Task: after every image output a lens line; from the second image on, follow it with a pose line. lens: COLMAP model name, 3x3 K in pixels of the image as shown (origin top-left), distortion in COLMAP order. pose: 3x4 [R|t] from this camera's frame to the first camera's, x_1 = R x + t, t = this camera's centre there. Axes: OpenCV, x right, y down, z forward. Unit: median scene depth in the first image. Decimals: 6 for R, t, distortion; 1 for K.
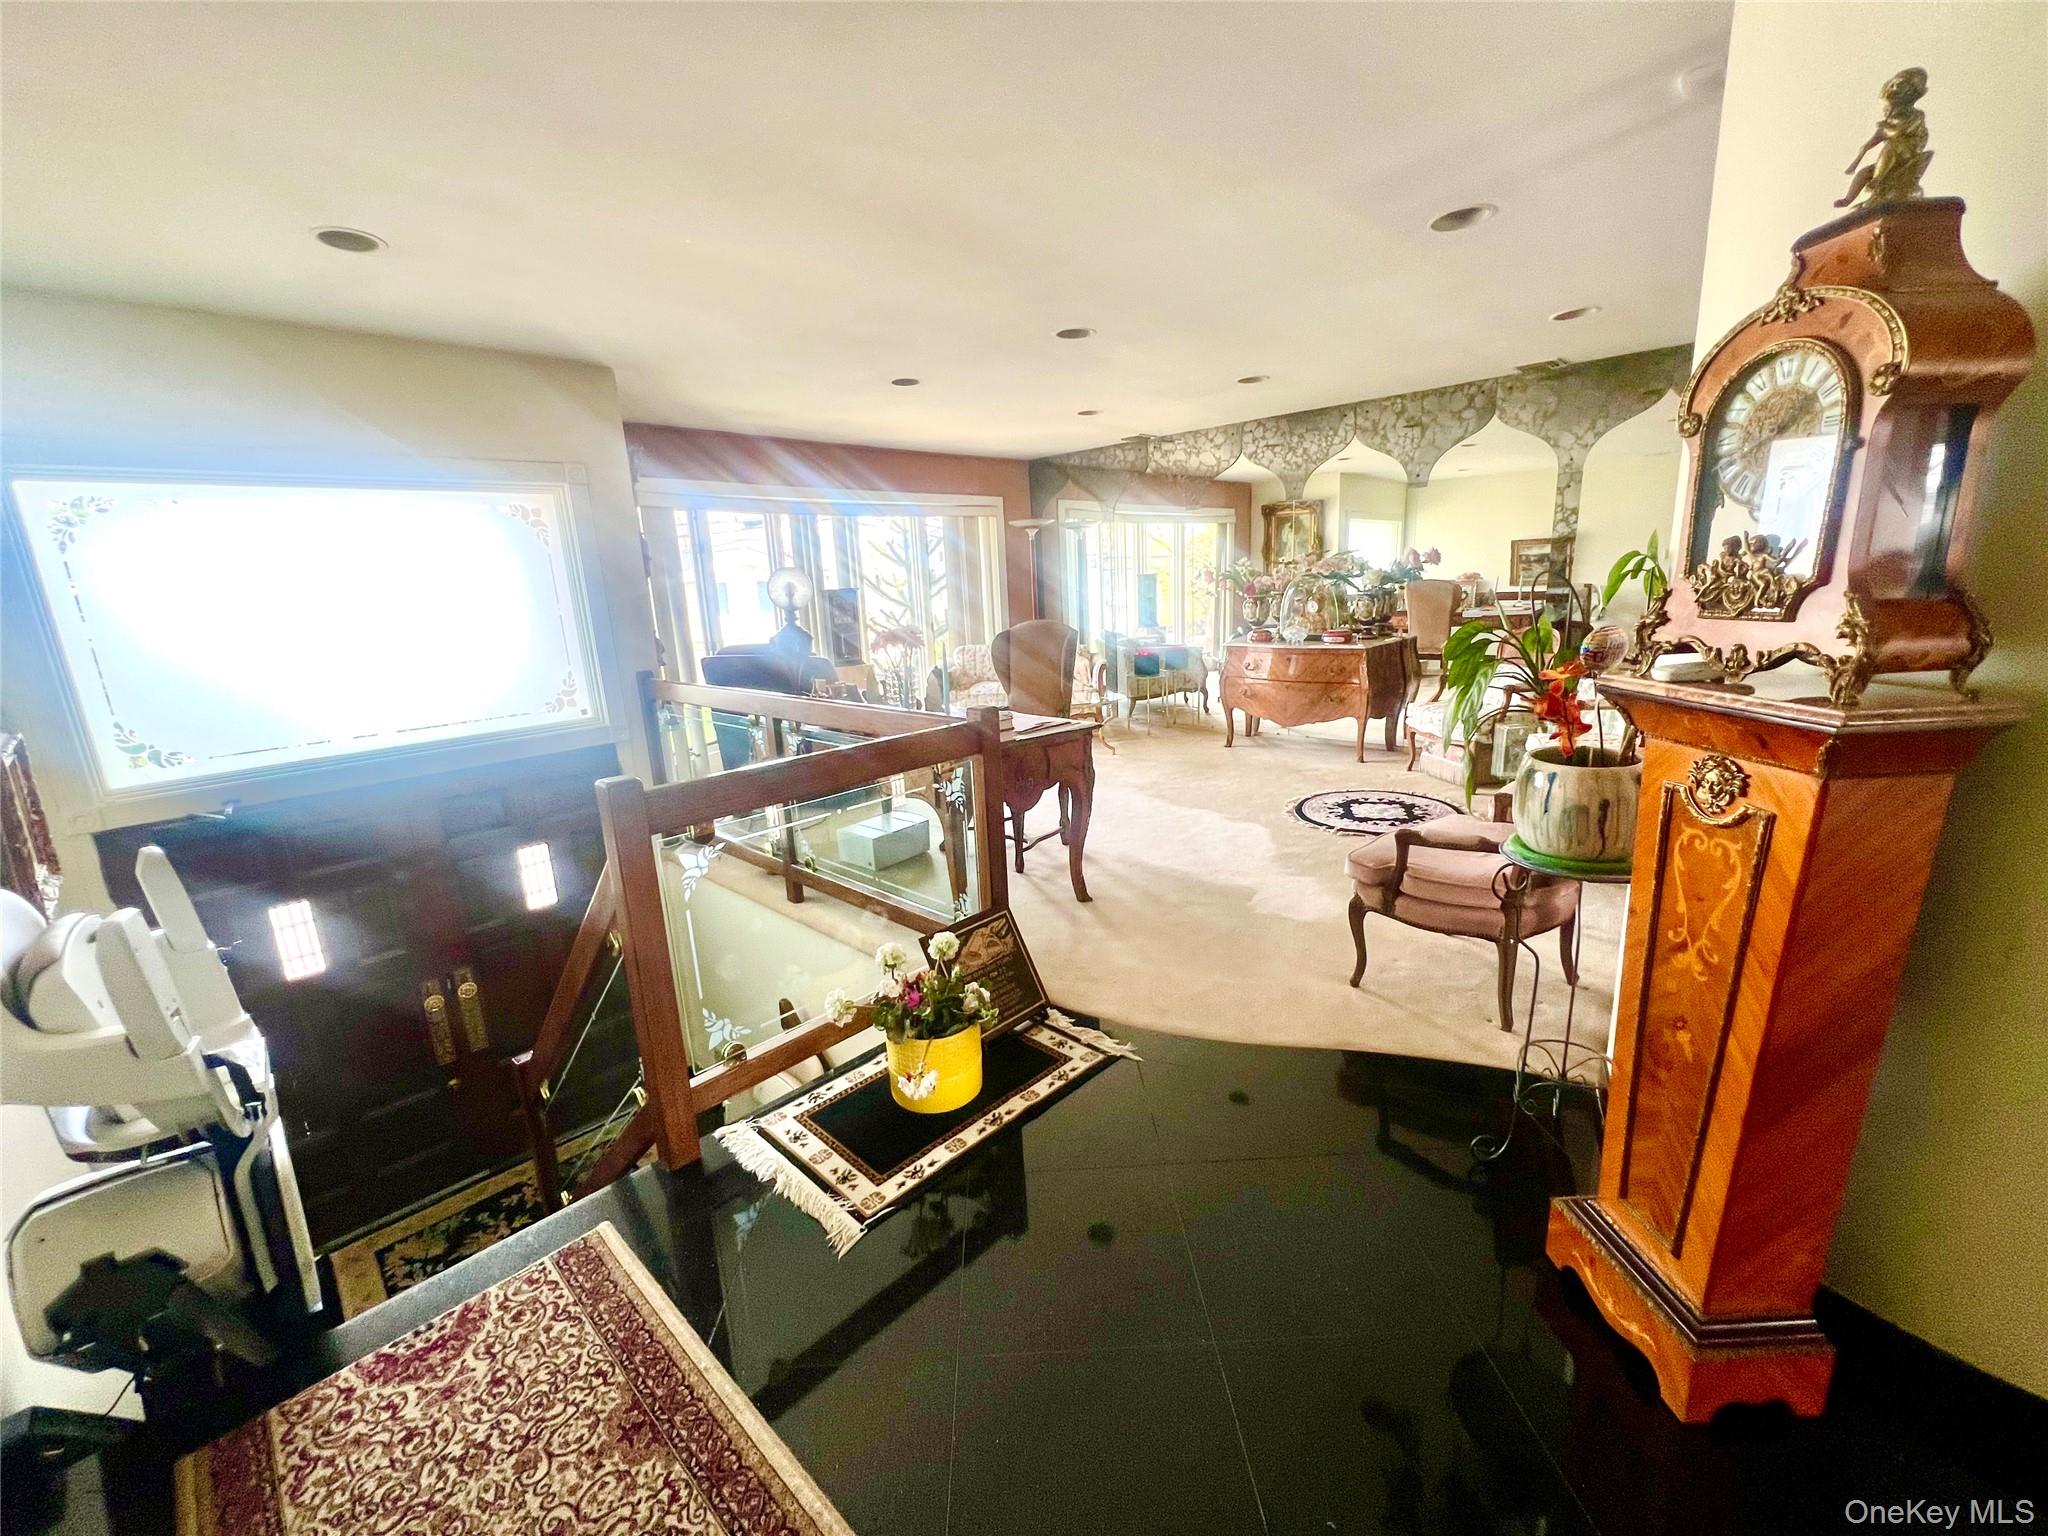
lens RADIAL K [[822.5, 0, 1024.9], [0, 822.5, 767.3], [0, 0, 1]] dist [-0.003750, 0.000303]
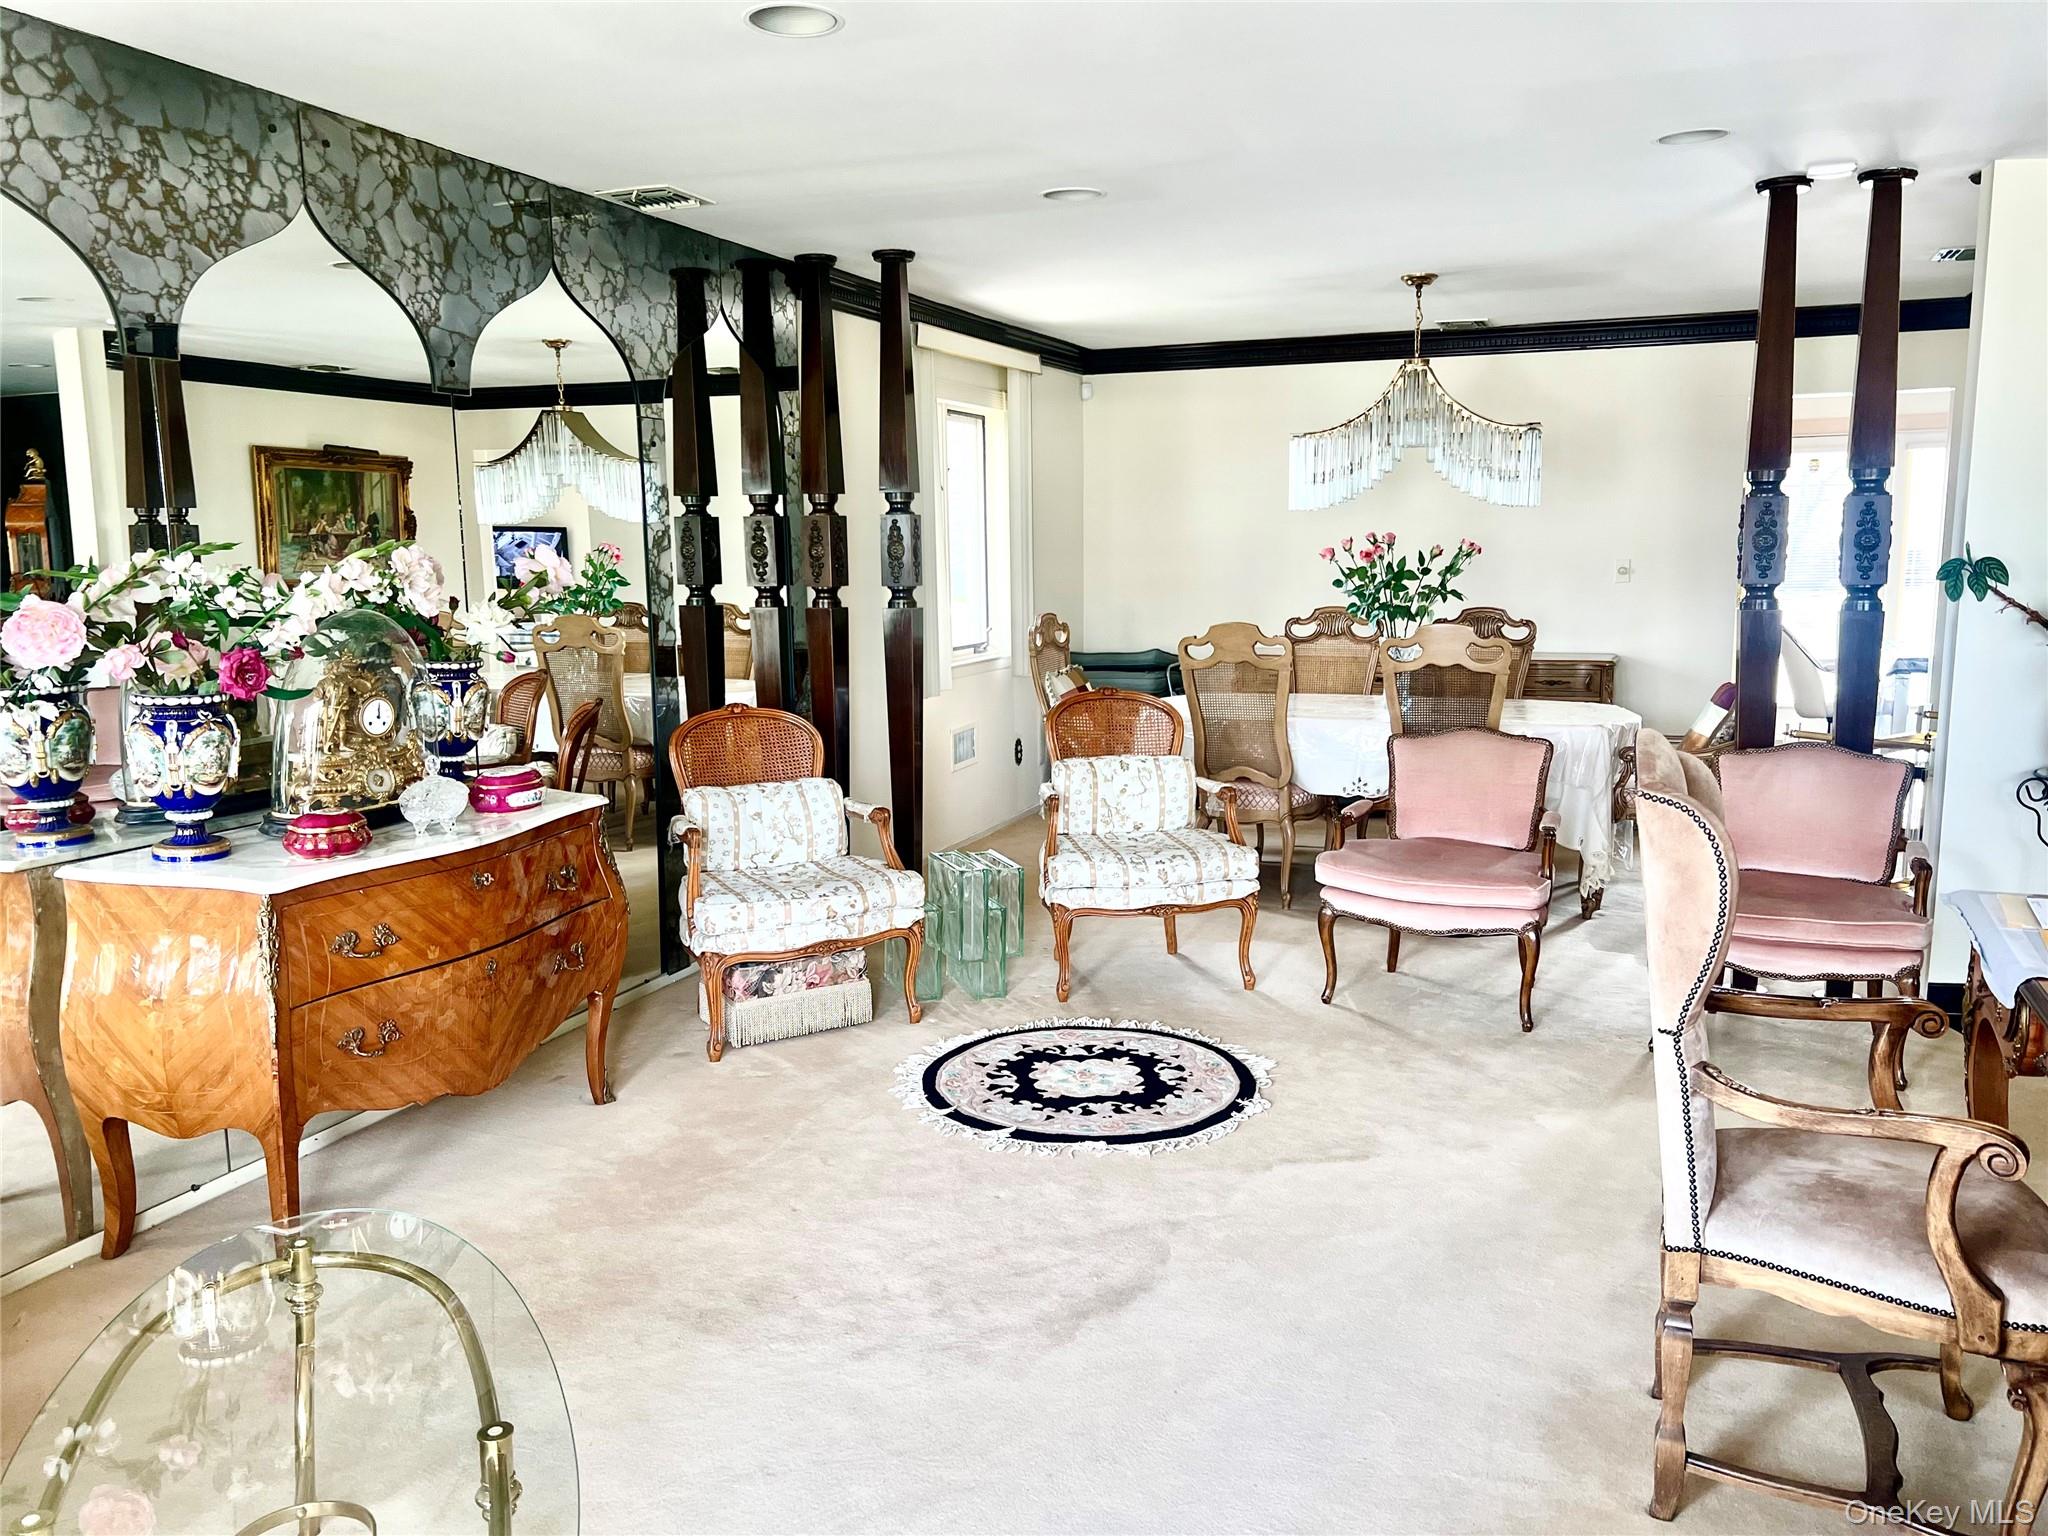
lens RADIAL K [[1548.3, 0, 1024.4], [0, 1548.3, 766.2], [0, 0, 1]] dist [-0.012588, -0.007865]
pose [[-0.382967, -0.083013, 0.920024, -0.300985], [0.238947, 0.953156, 0.185466, -0.240339], [-0.892323, 0.290865, -0.345192, 1.048847]]
